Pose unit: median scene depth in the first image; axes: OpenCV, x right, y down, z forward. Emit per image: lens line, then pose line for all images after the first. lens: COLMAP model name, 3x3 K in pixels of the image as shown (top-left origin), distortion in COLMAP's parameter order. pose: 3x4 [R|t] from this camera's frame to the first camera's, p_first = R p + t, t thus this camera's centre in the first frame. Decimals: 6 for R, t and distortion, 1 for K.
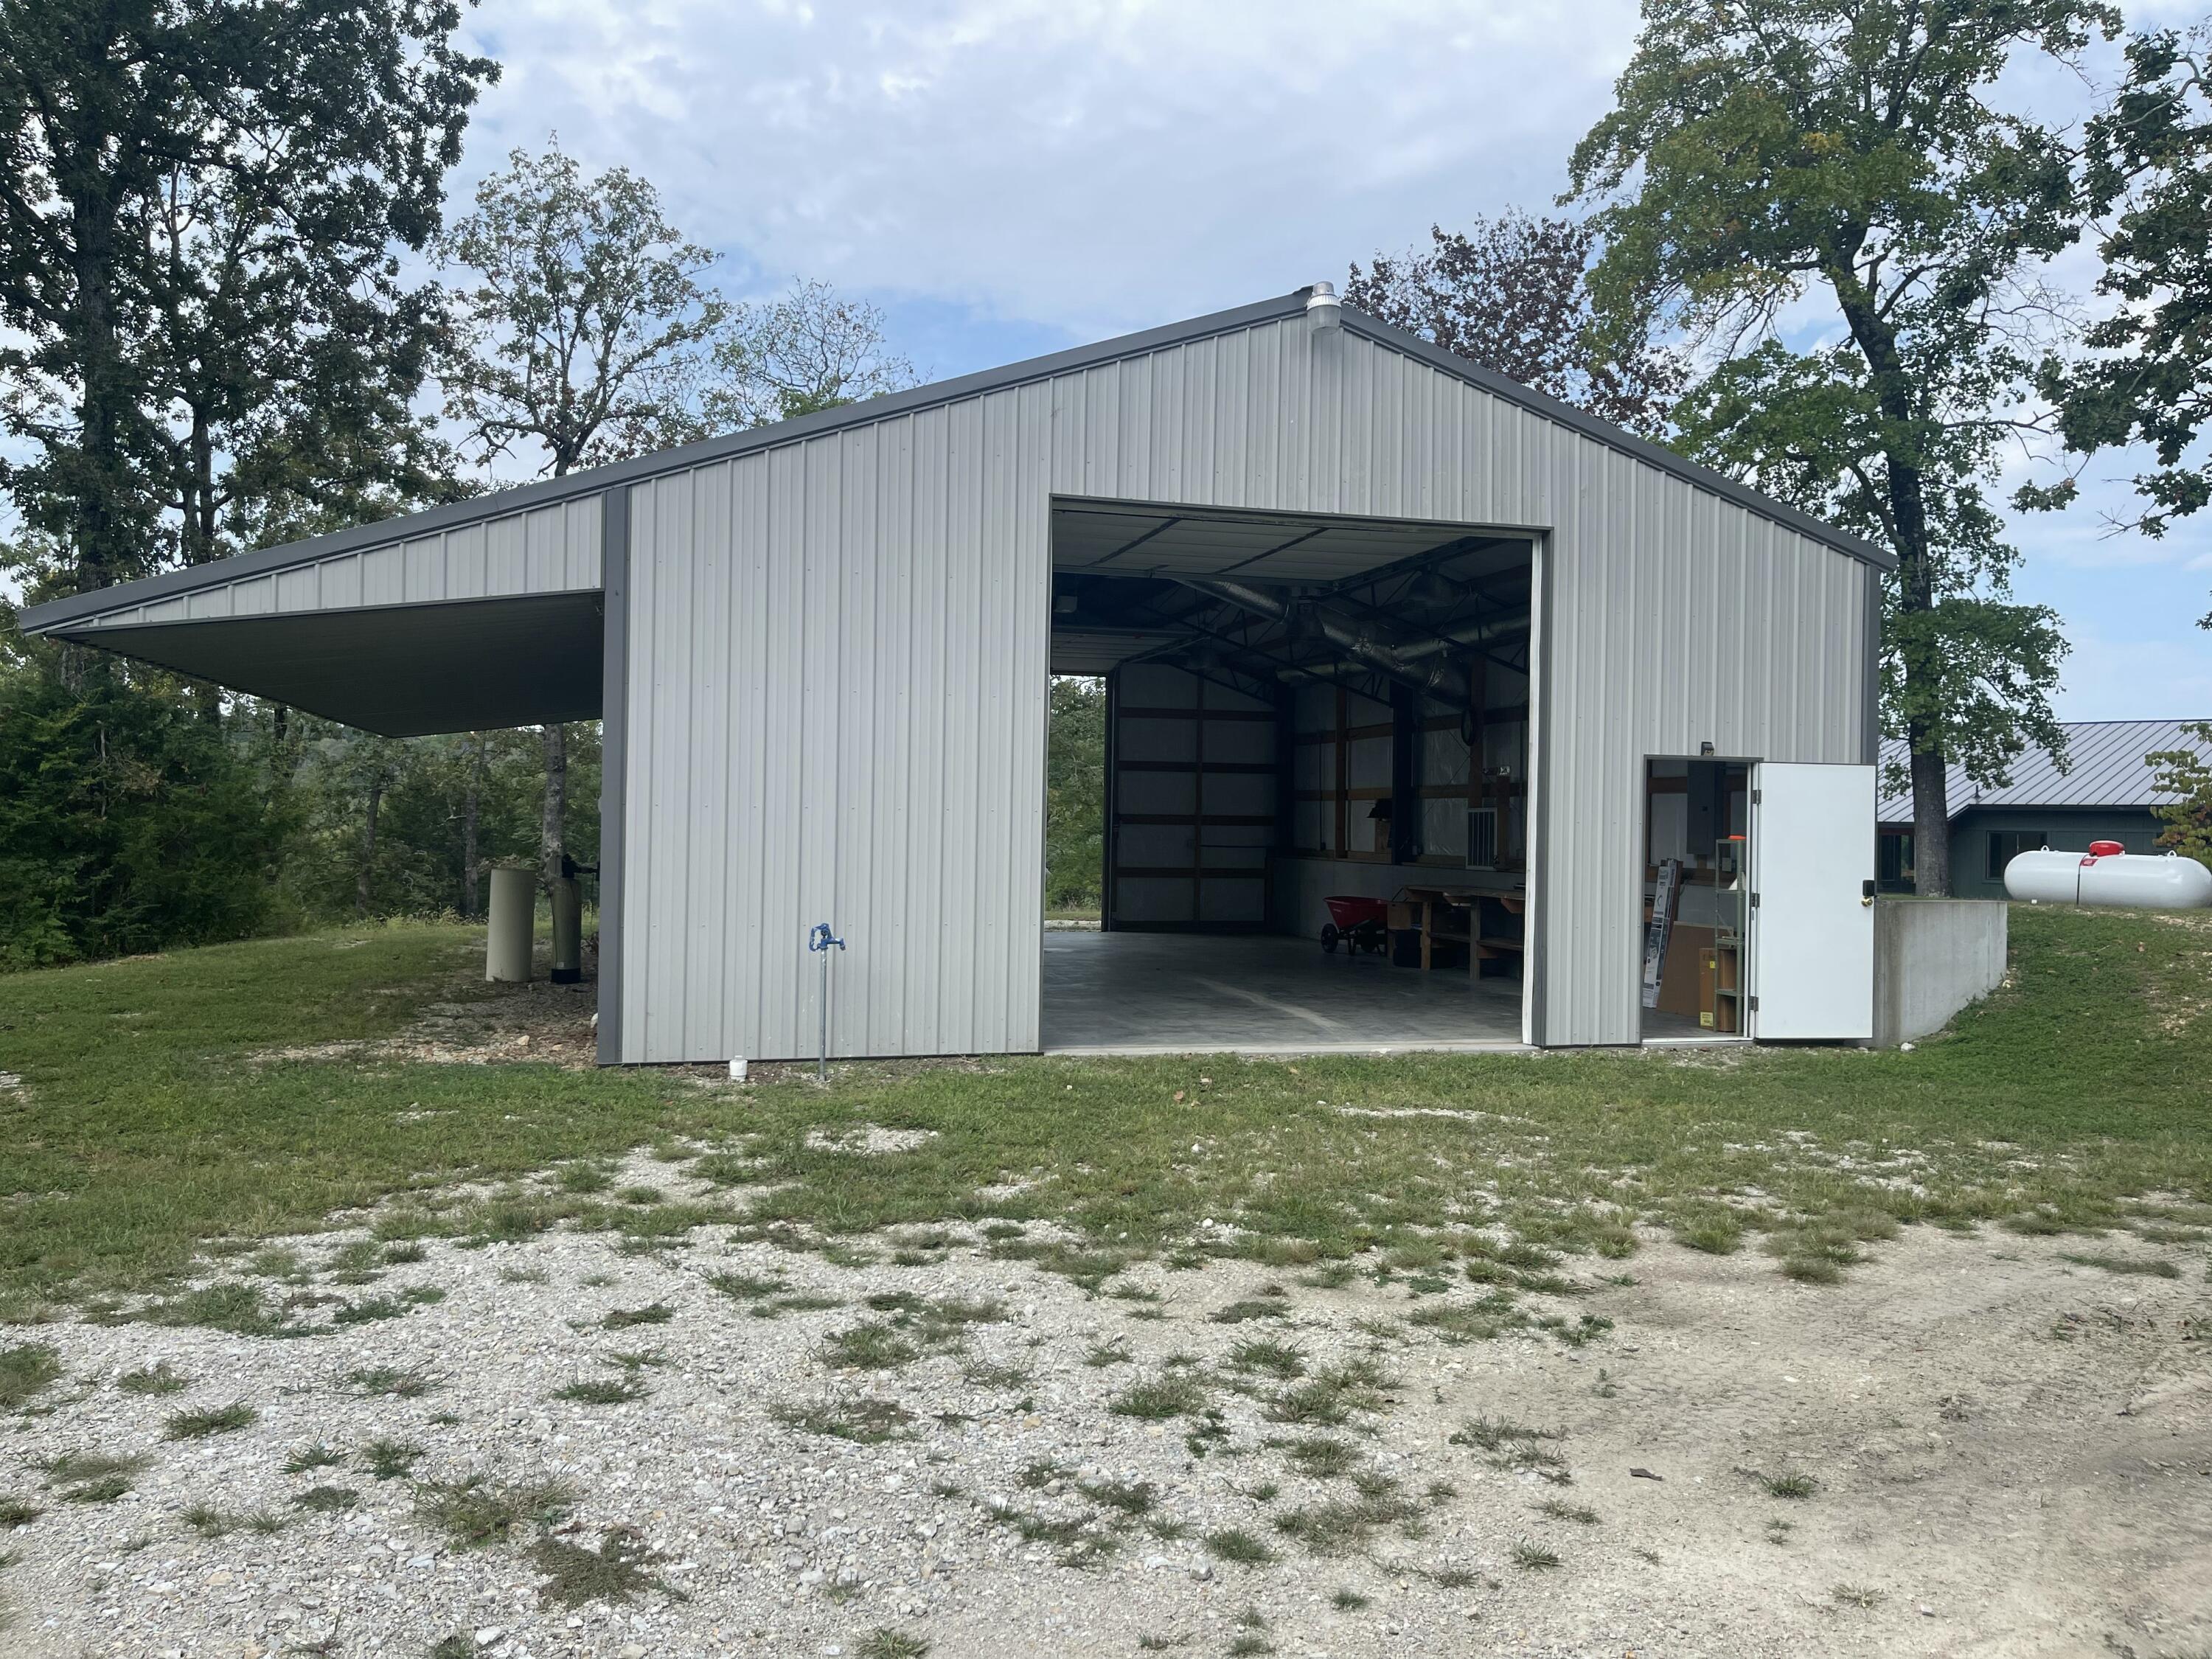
lens RADIAL K [[1658.4, 0, 1099.3], [0, 1658.4, 815.9], [0, 0, 1]] dist [0.074097, -0.099636]
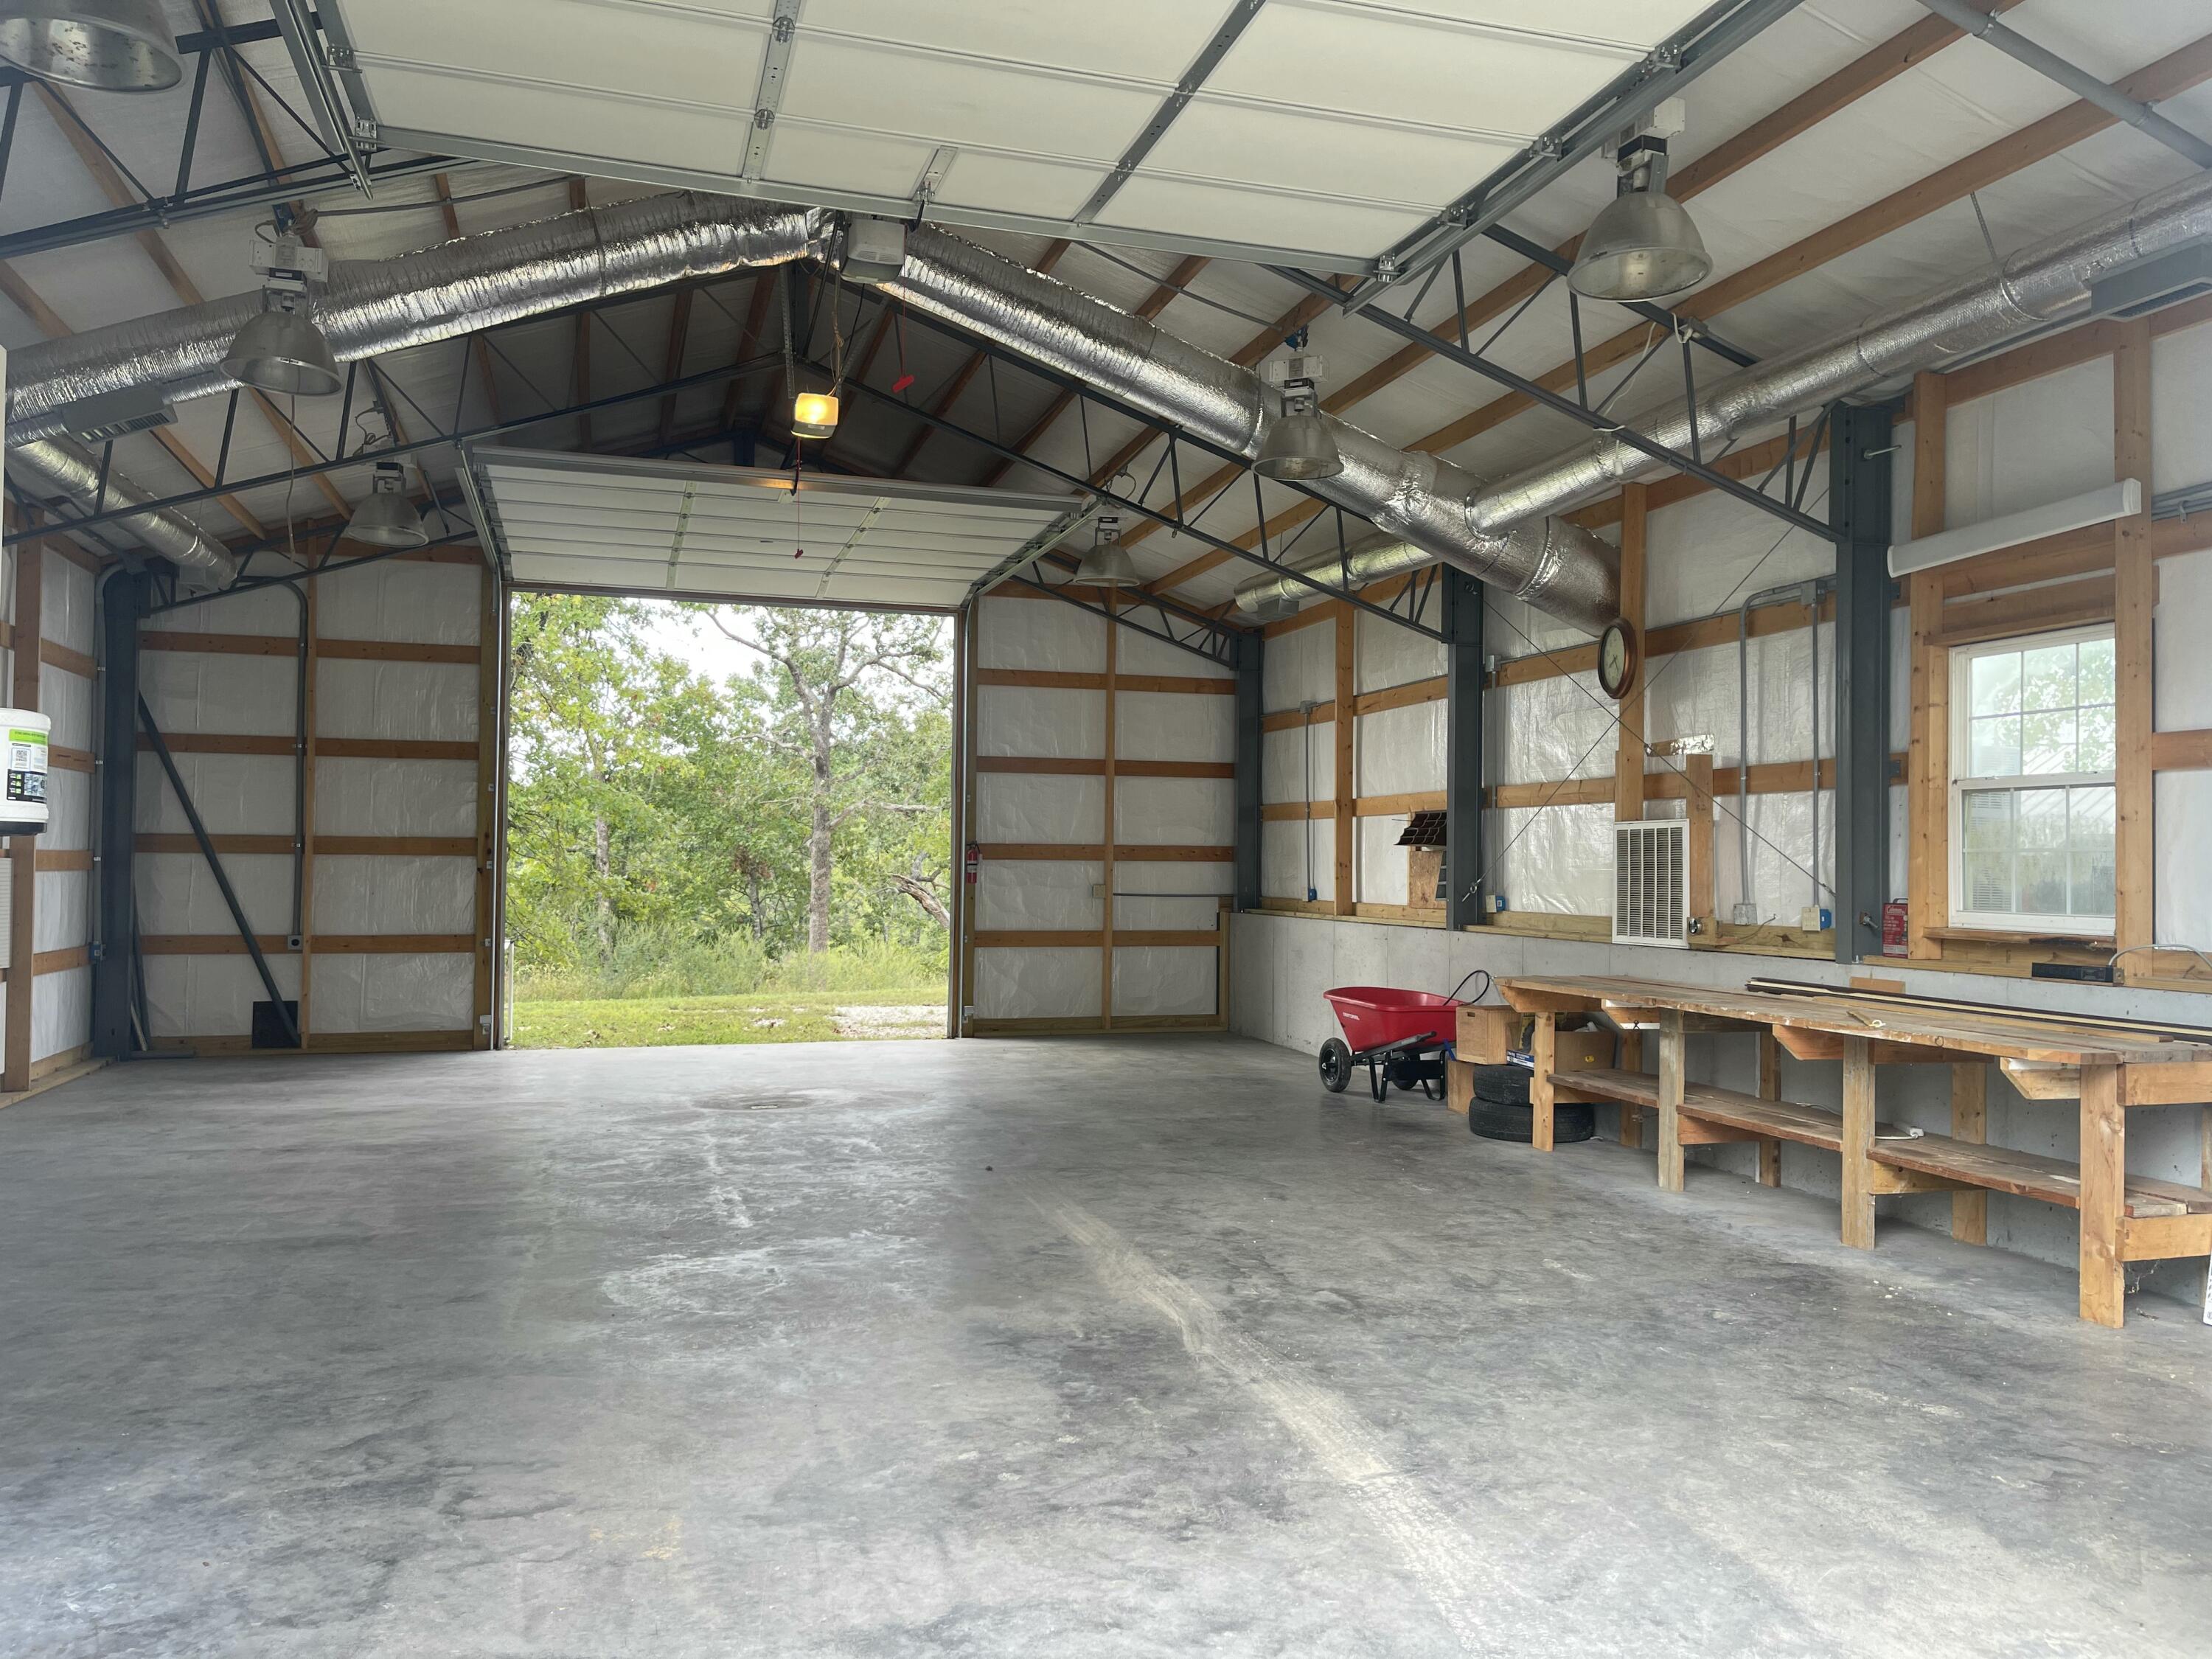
lens RADIAL K [[1658.4, 0, 1099.3], [0, 1658.4, 815.9], [0, 0, 1]] dist [0.074097, -0.099636]
pose [[0.999561, -0.001160, 0.029617, 0.039572], [0.001953, 0.999640, -0.026777, 0.005513], [-0.029575, 0.026823, 0.999203, 0.399433]]
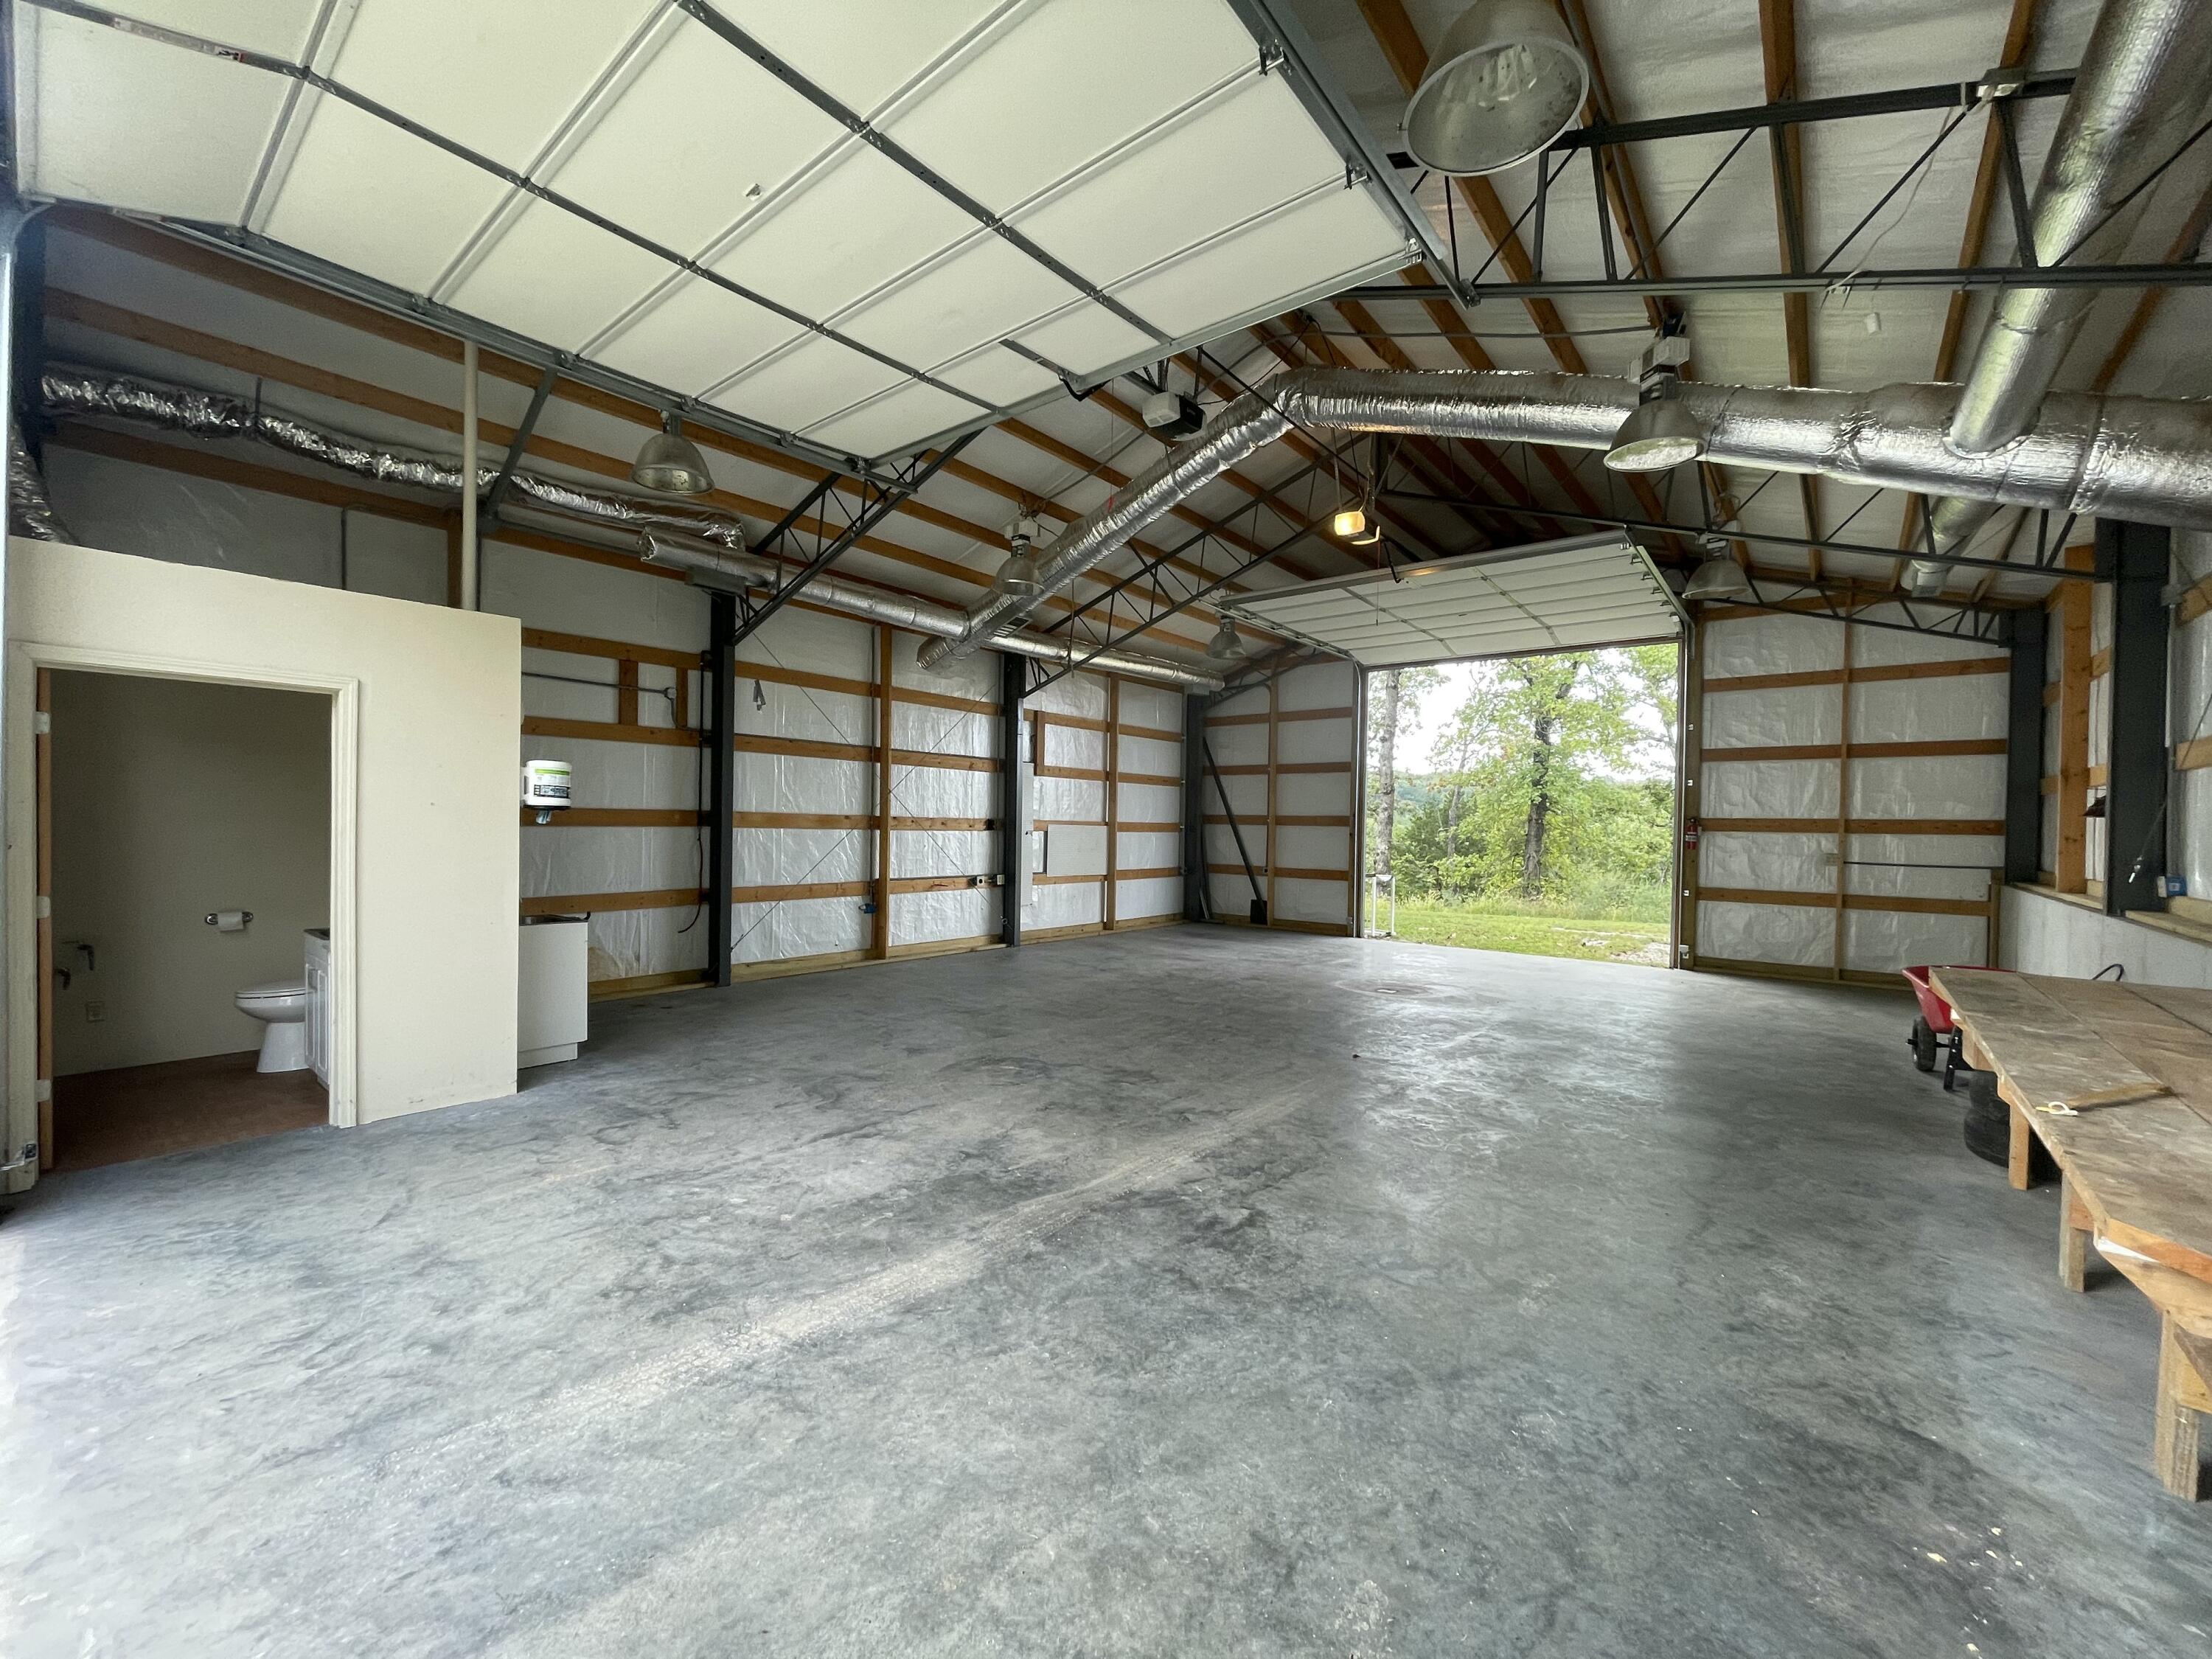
lens RADIAL K [[888.1, 0, 1106.0], [0, 888.1, 829.5], [0, 0, 1]] dist [-0.001852, 0.000048]
pose [[0.578994, 0.004045, -0.815321, 0.203396], [-0.007267, 0.999974, -0.000199, 0.006602], [0.815299, 0.006040, 0.579009, 0.559555]]
